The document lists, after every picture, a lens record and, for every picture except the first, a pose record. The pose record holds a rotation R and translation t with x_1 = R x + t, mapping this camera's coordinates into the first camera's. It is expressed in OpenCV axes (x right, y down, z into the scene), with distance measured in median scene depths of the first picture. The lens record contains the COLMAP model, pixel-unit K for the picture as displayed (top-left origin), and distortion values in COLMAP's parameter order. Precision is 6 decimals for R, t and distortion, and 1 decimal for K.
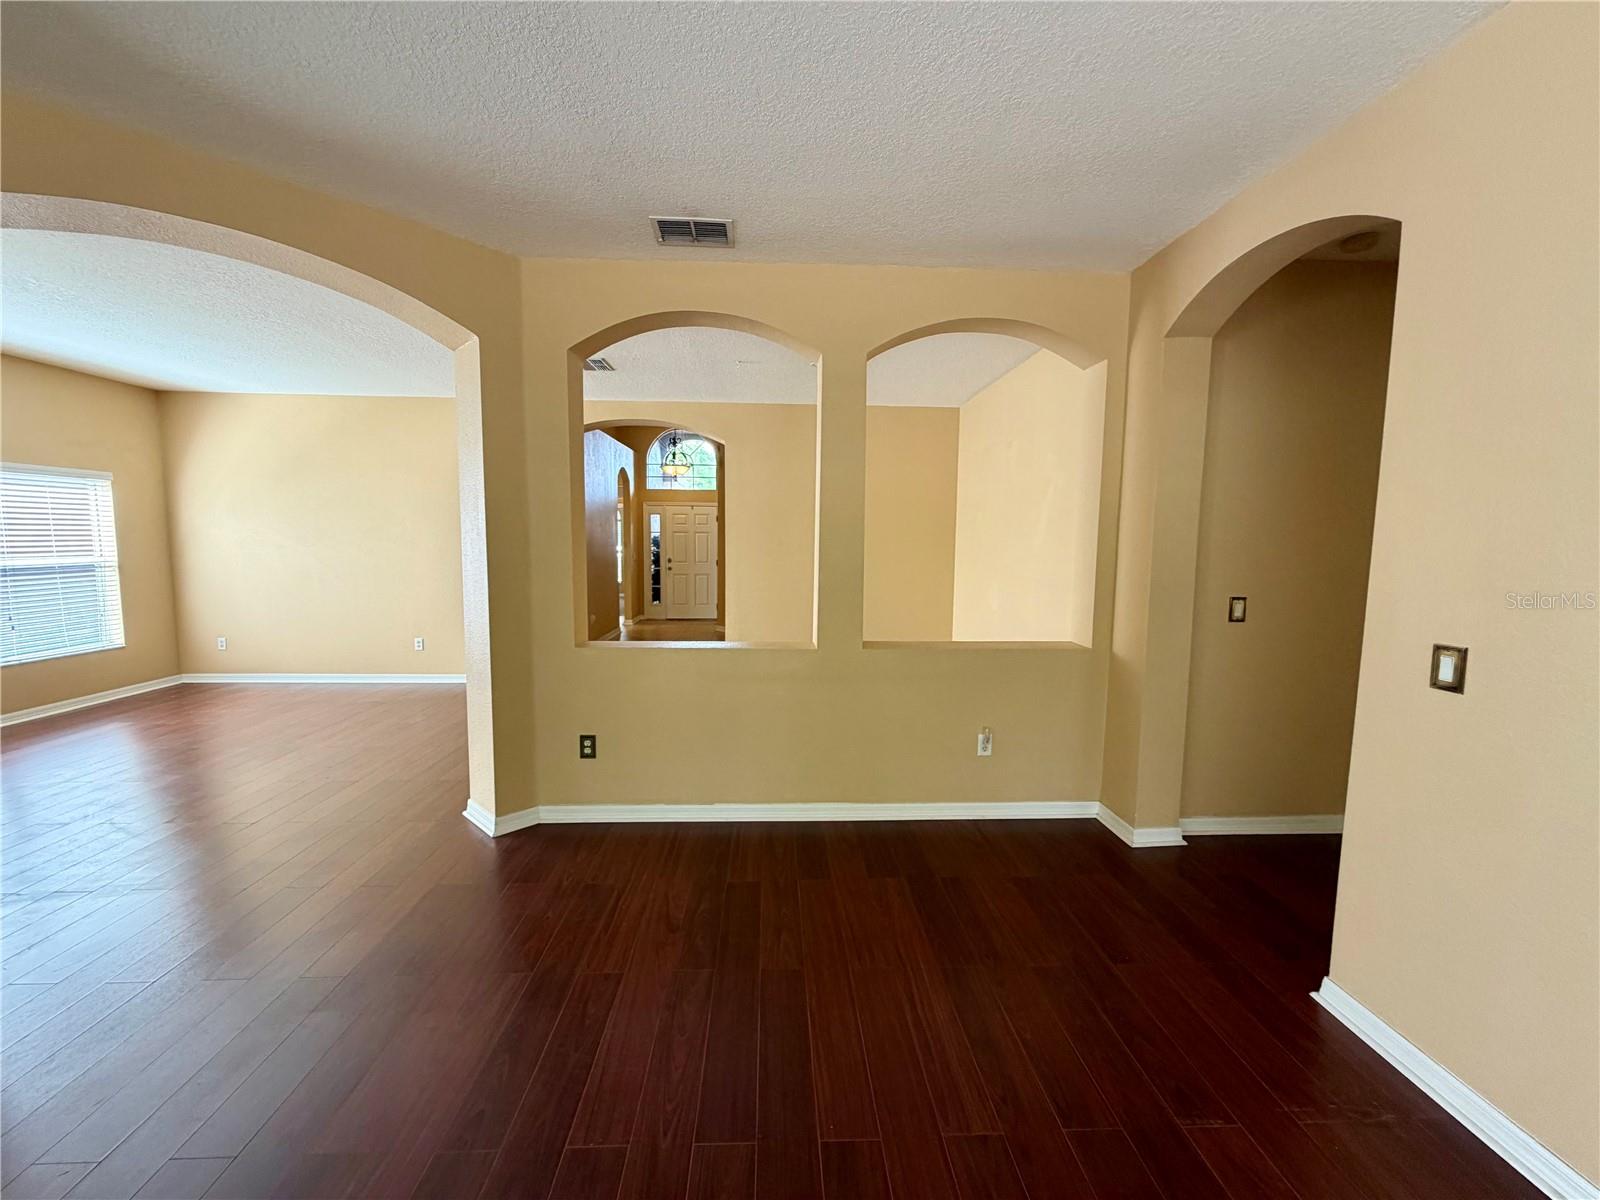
lens RADIAL K [[637.4, 0, 791.1], [0, 637.4, 604.5], [0, 0, 1]] dist [-0.001434, -0.000098]
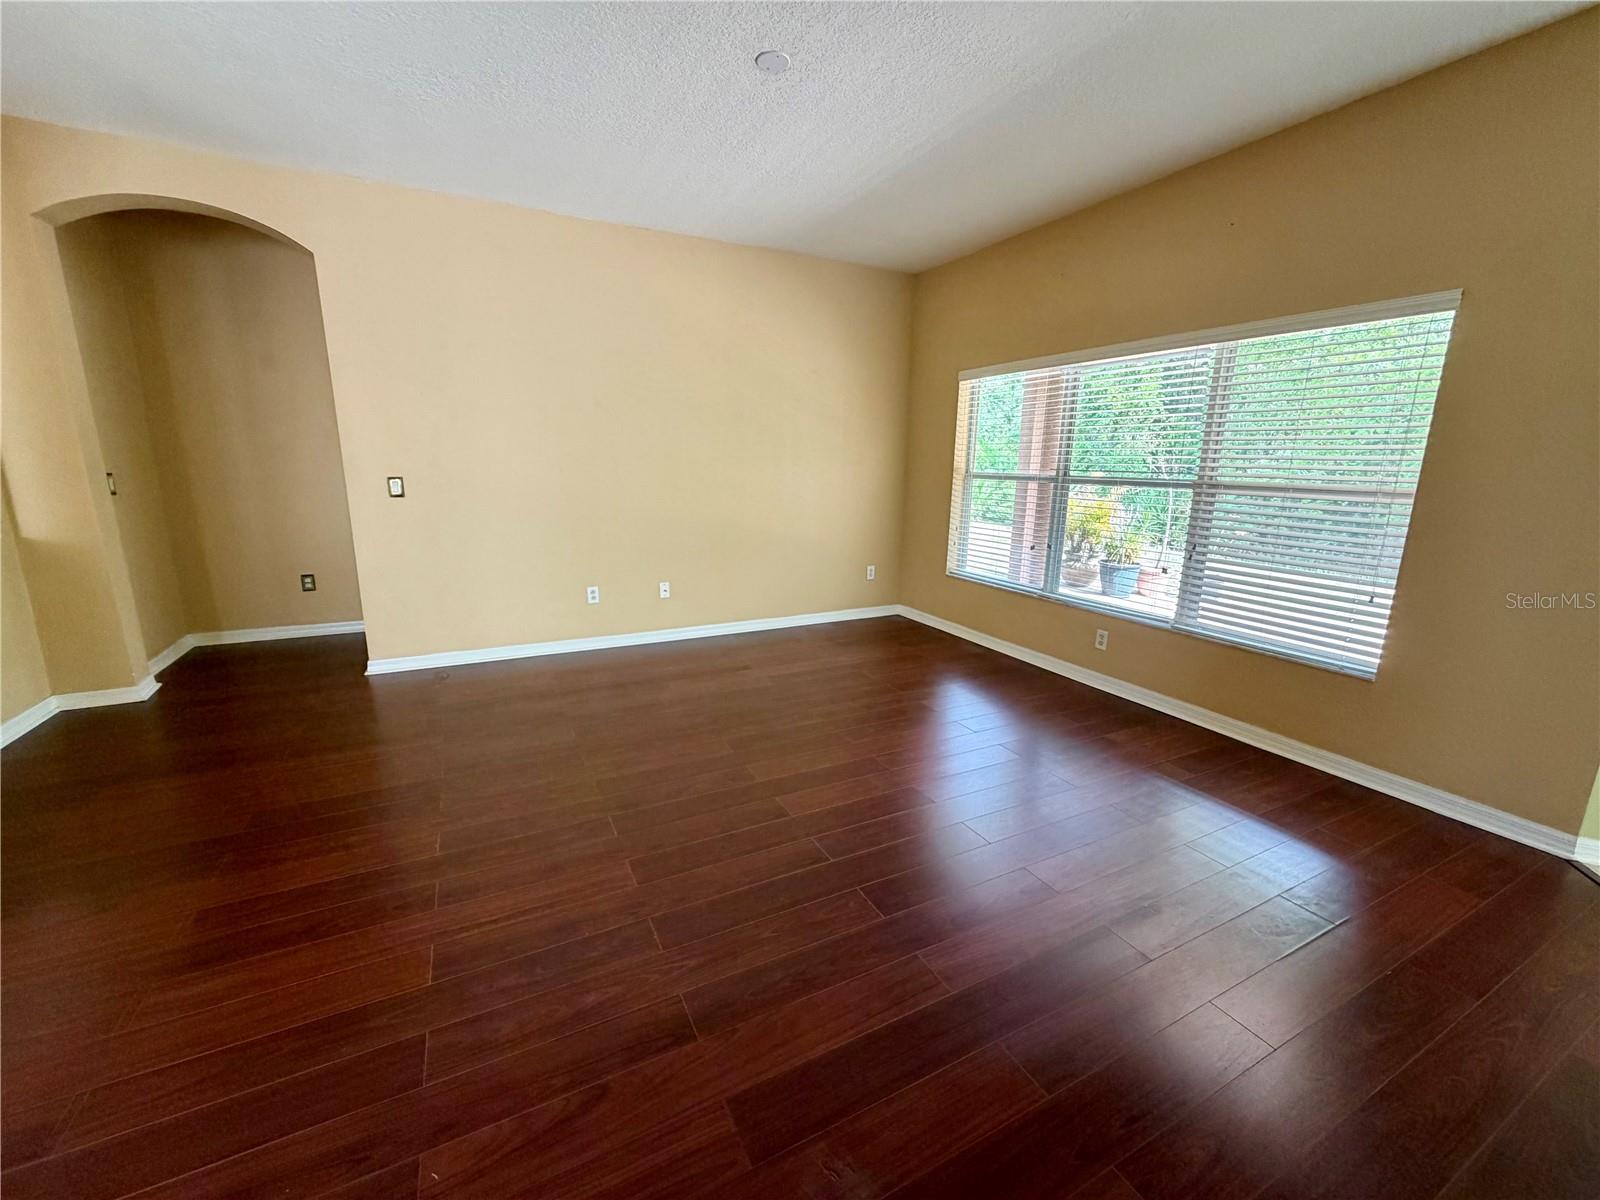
lens RADIAL K [[637.4, 0, 791.1], [0, 637.4, 604.5], [0, 0, 1]] dist [-0.001434, -0.000098]
pose [[-0.414823, -0.219592, 0.883007, -0.884382], [0.071157, 0.959641, 0.272078, -0.009840], [-0.907116, 0.175696, -0.382455, 0.350897]]
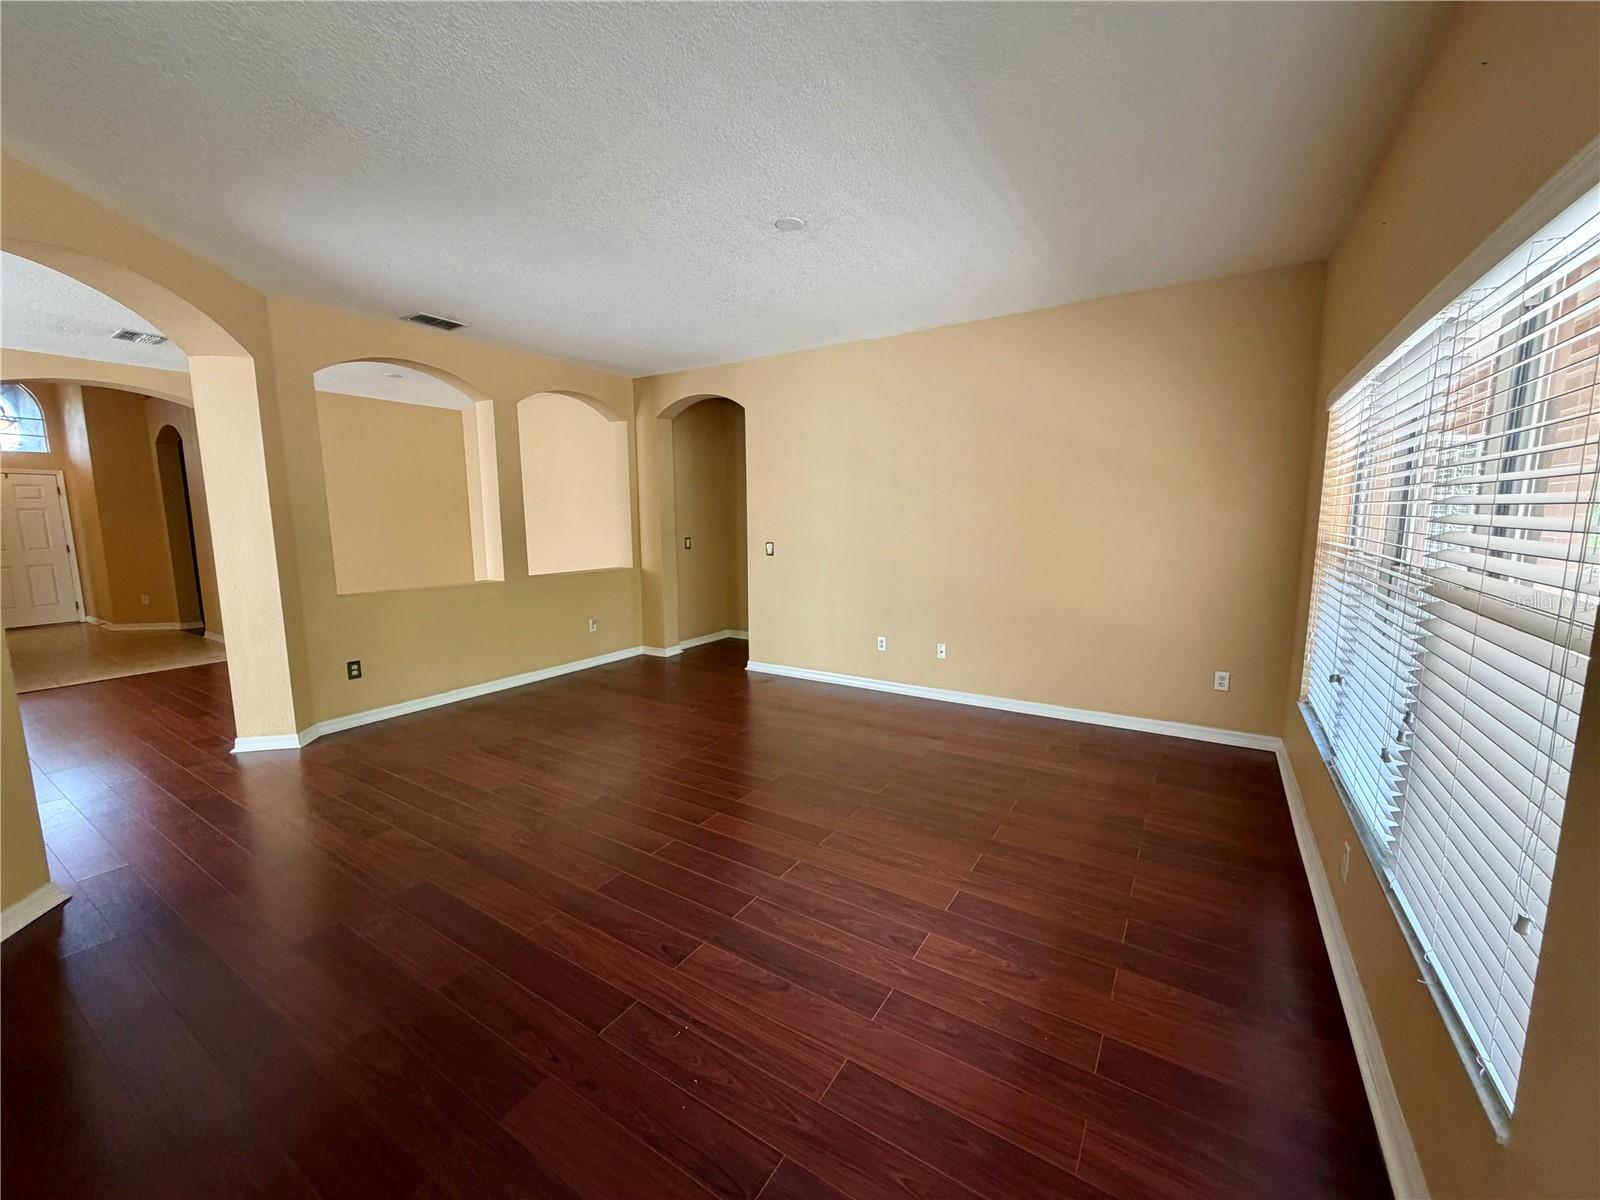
lens RADIAL K [[637.4, 0, 791.1], [0, 637.4, 604.5], [0, 0, 1]] dist [-0.001434, -0.000098]
pose [[0.575311, -0.127748, 0.807897, -0.895310], [0.094760, 0.991487, 0.089299, 0.054771], [-0.812427, 0.025181, 0.582519, -0.565939]]
